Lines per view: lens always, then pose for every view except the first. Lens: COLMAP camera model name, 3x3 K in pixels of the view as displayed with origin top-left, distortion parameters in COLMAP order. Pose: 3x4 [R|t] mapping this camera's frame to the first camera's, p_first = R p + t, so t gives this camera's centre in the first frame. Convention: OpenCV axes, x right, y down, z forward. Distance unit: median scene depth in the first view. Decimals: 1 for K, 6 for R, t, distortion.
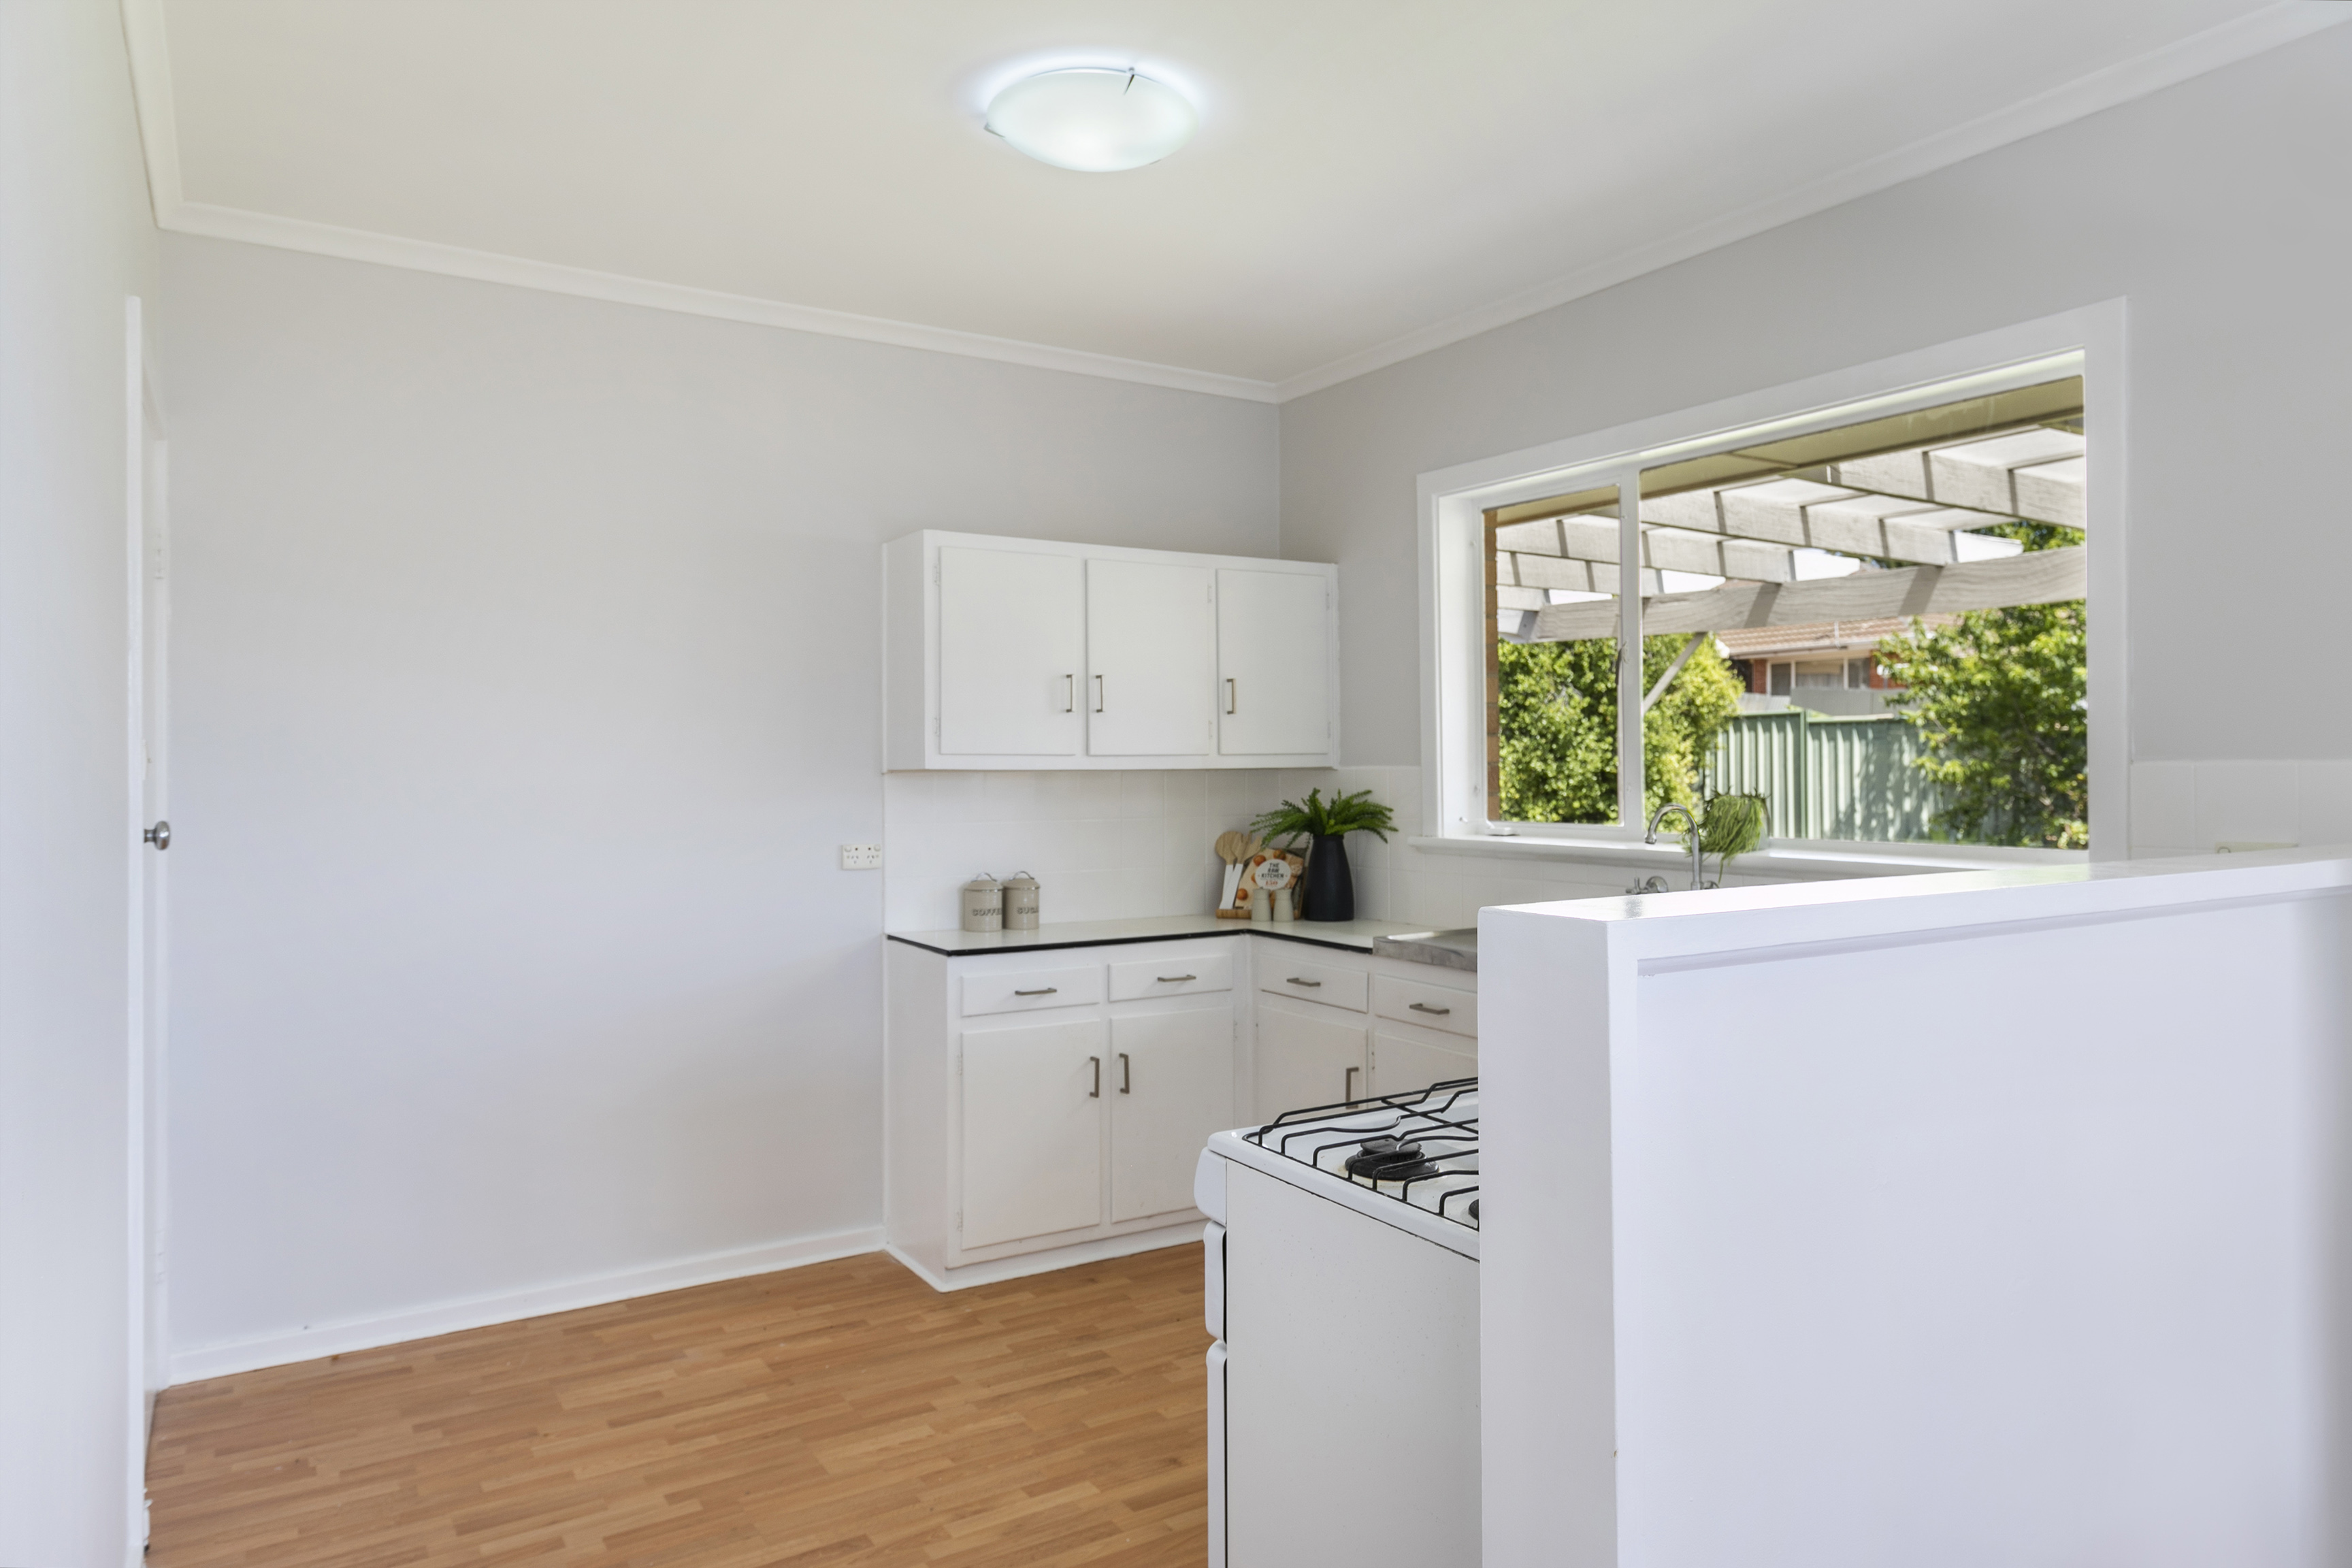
lens RADIAL K [[1487.9, 0, 1168.6], [0, 1487.9, 769.6], [0, 0, 1]] dist [-0.004992, 0.000207]
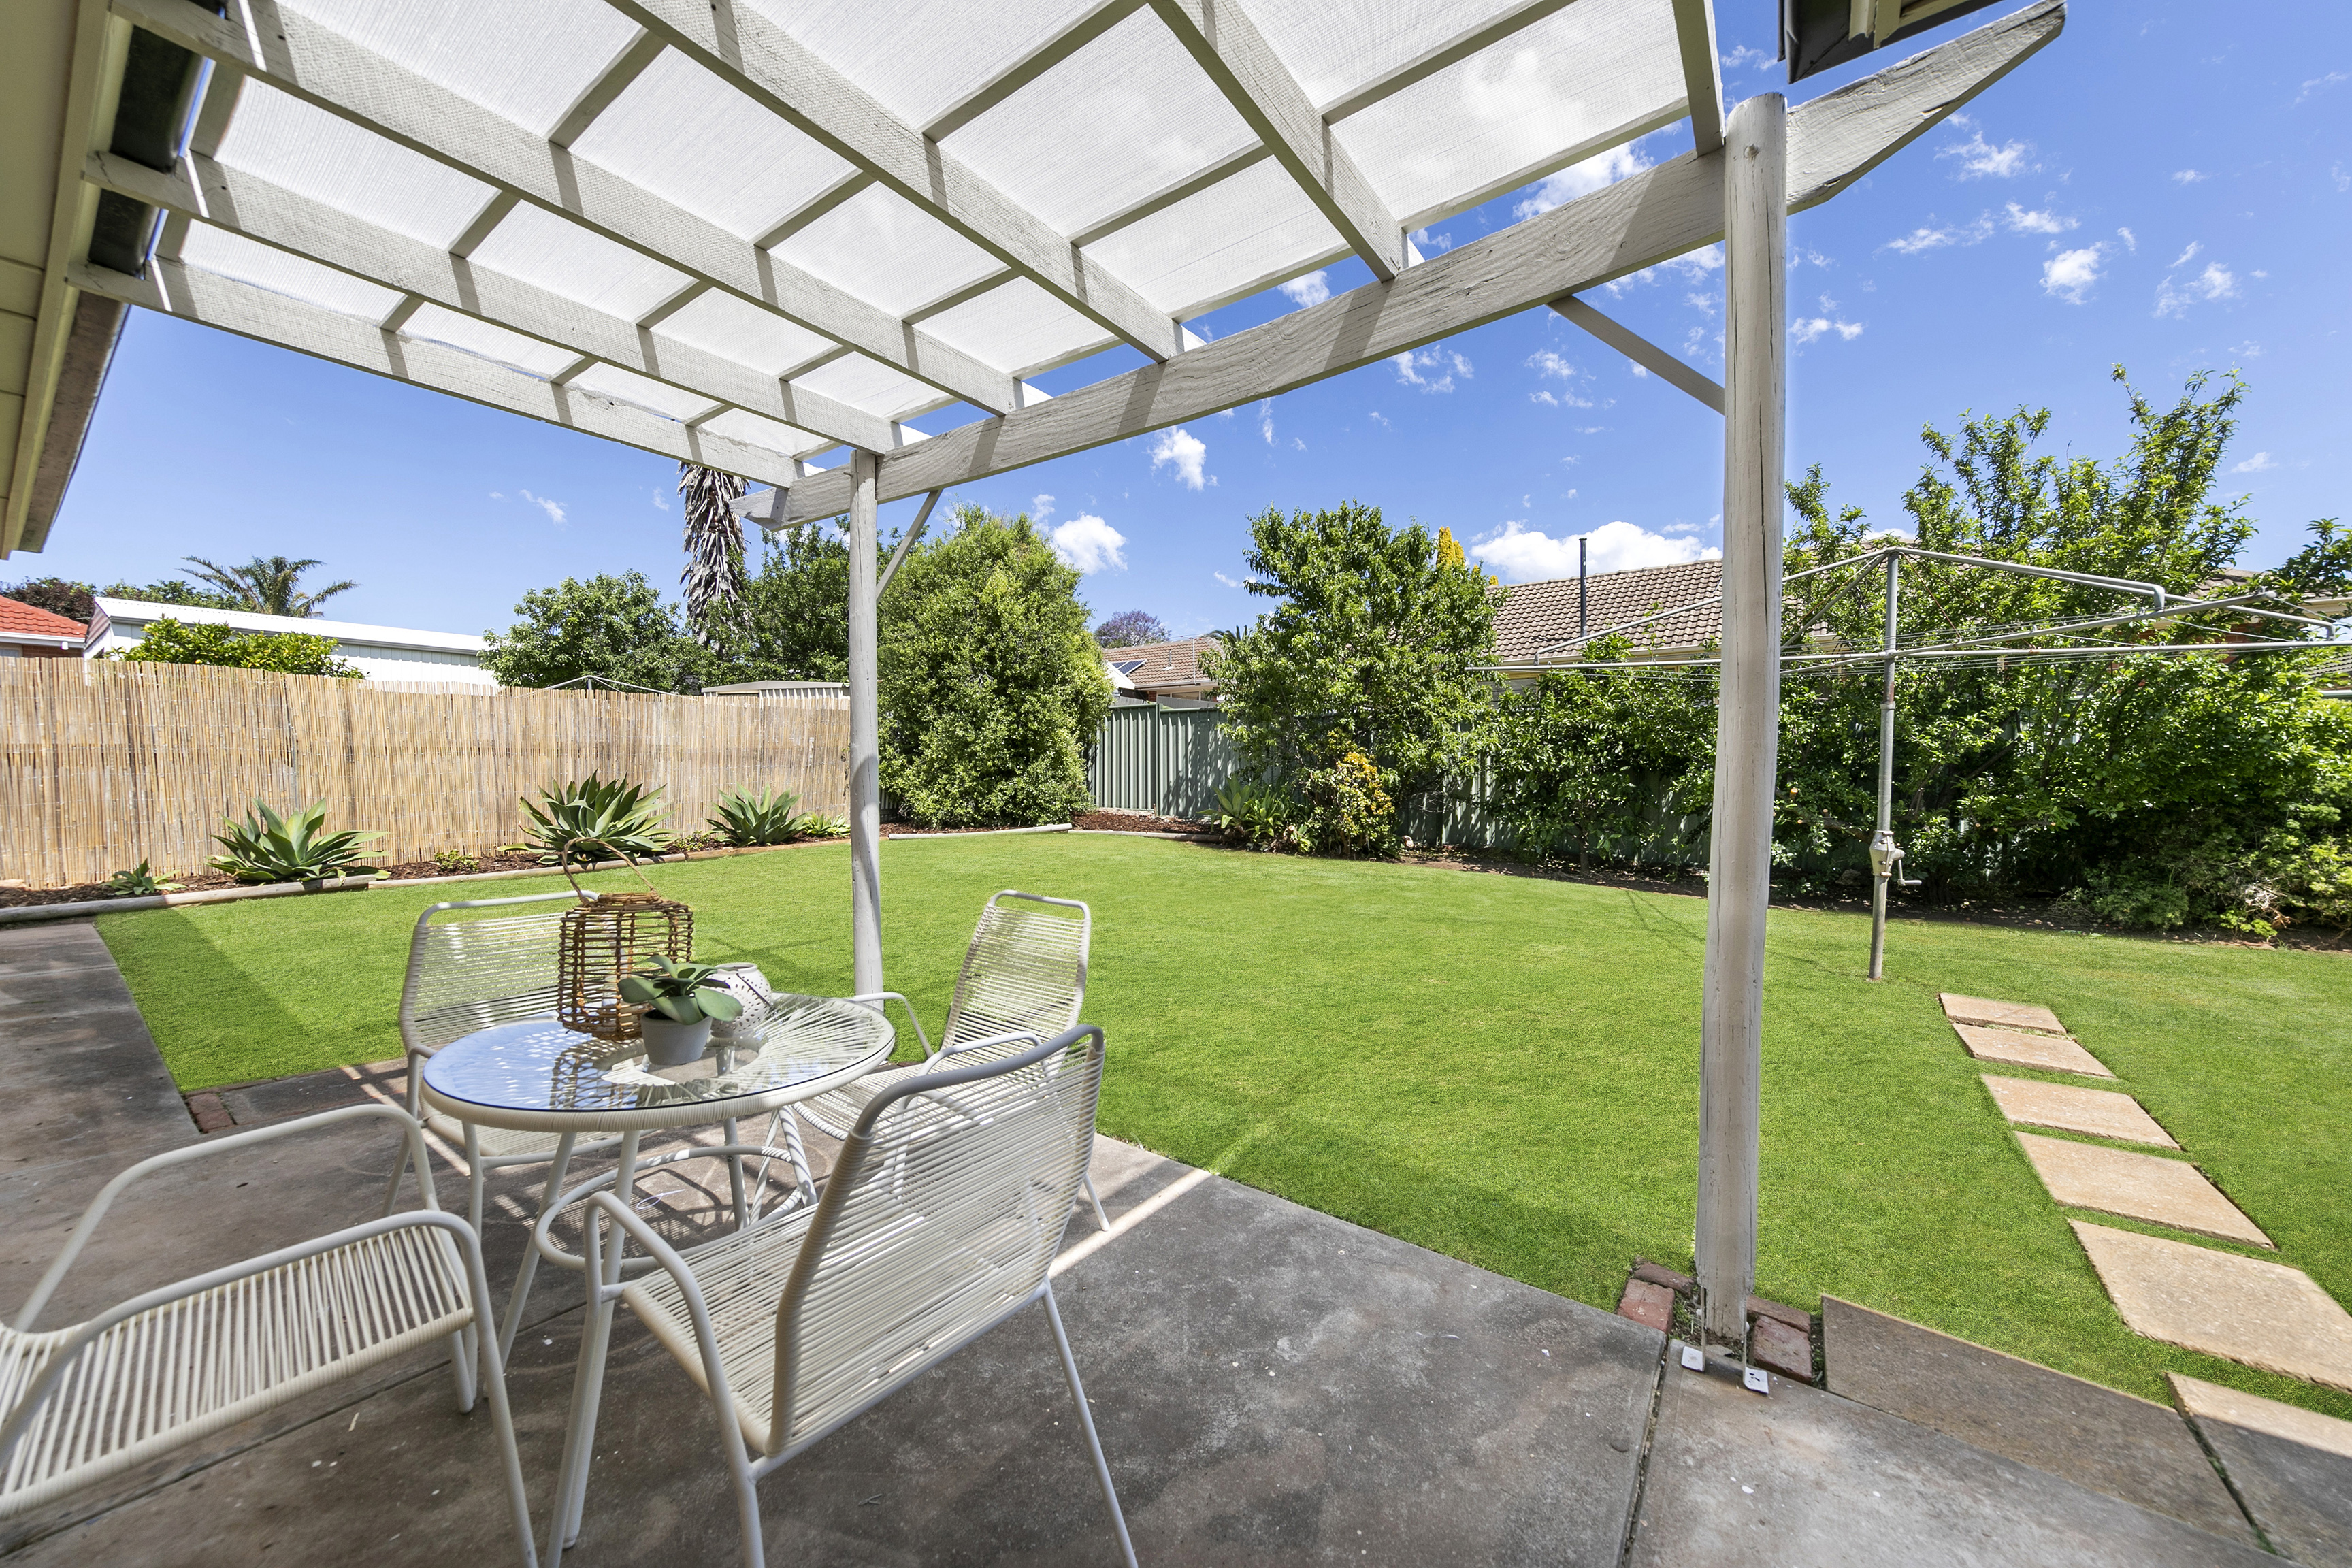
lens RADIAL K [[861.7, 0, 1186.0], [0, 861.7, 784.8], [0, 0, 1]] dist [0.000078, 0.000272]
pose [[0.923194, -0.002460, 0.384325, 0.469762], [-0.003127, 0.999898, 0.013911, 0.106154], [-0.384321, -0.014044, 0.923093, 0.756699]]
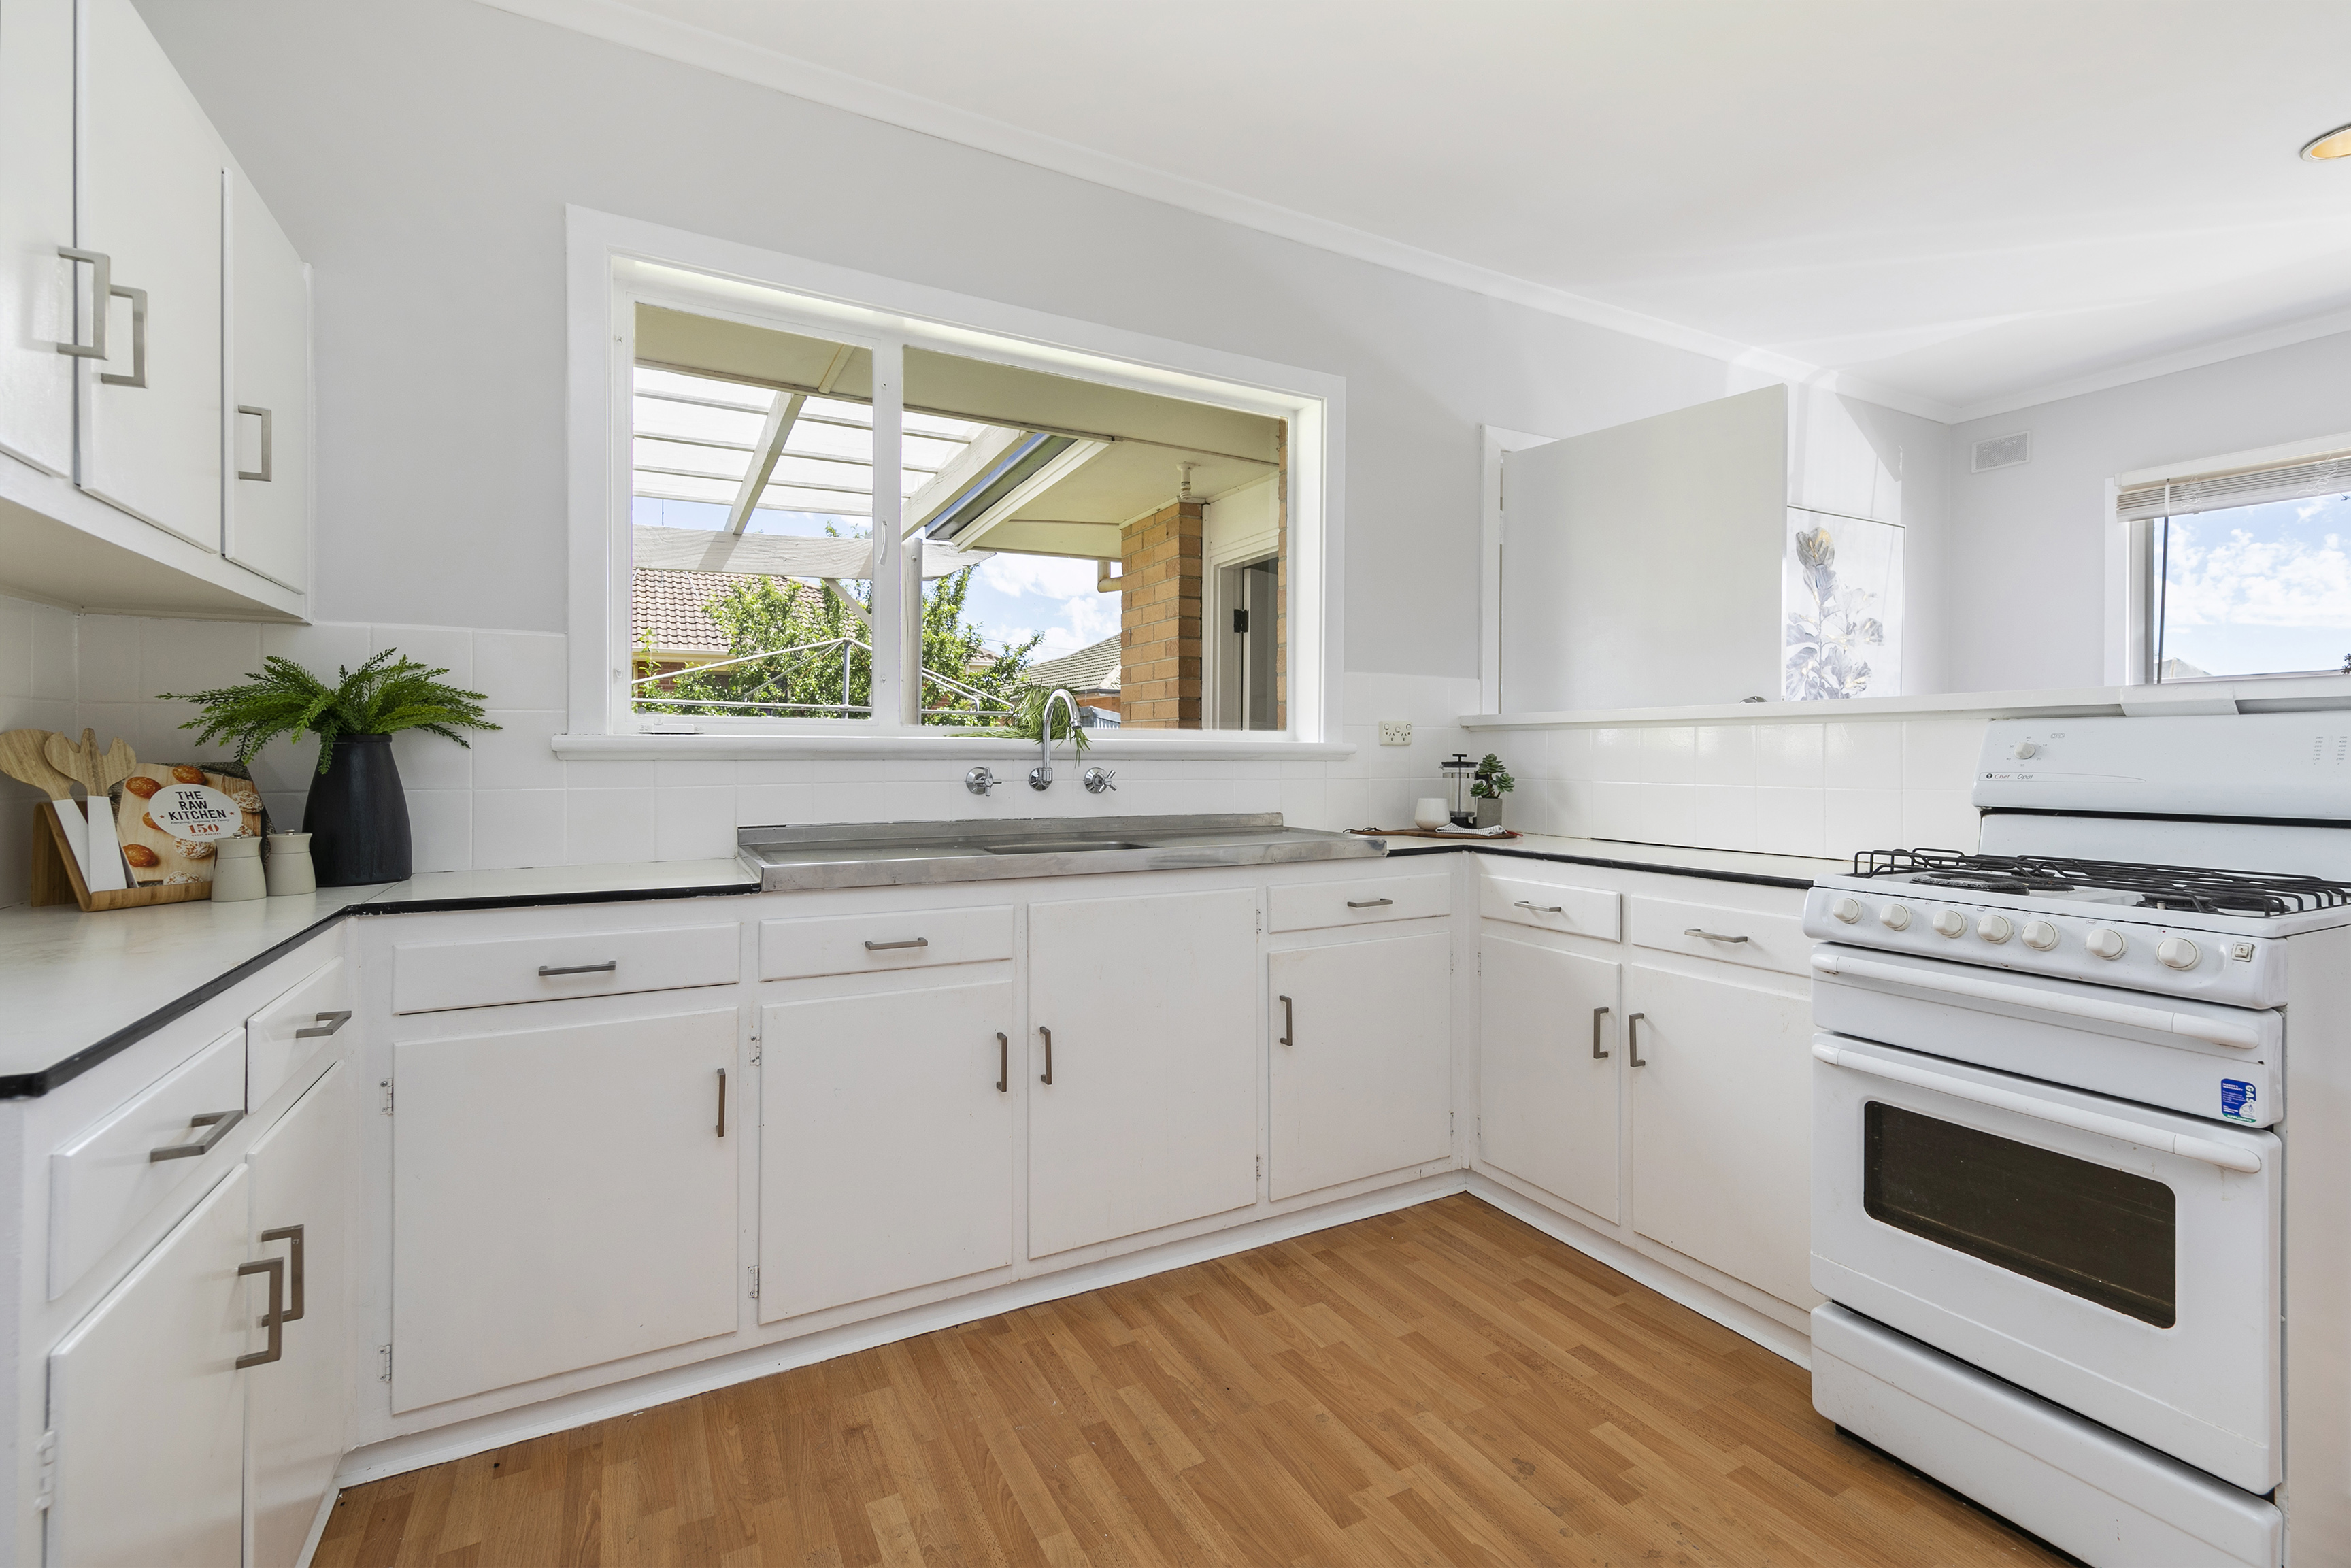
lens RADIAL K [[1025.2, 0, 1178.8], [0, 1025.2, 763.2], [0, 0, 1]] dist [0.003968, 0.000213]
pose [[0.067296, -0.000856, 0.997733, -0.262950], [-0.001975, 0.999998, 0.000991, 0.052381], [-0.997731, -0.002037, 0.067294, 0.637068]]
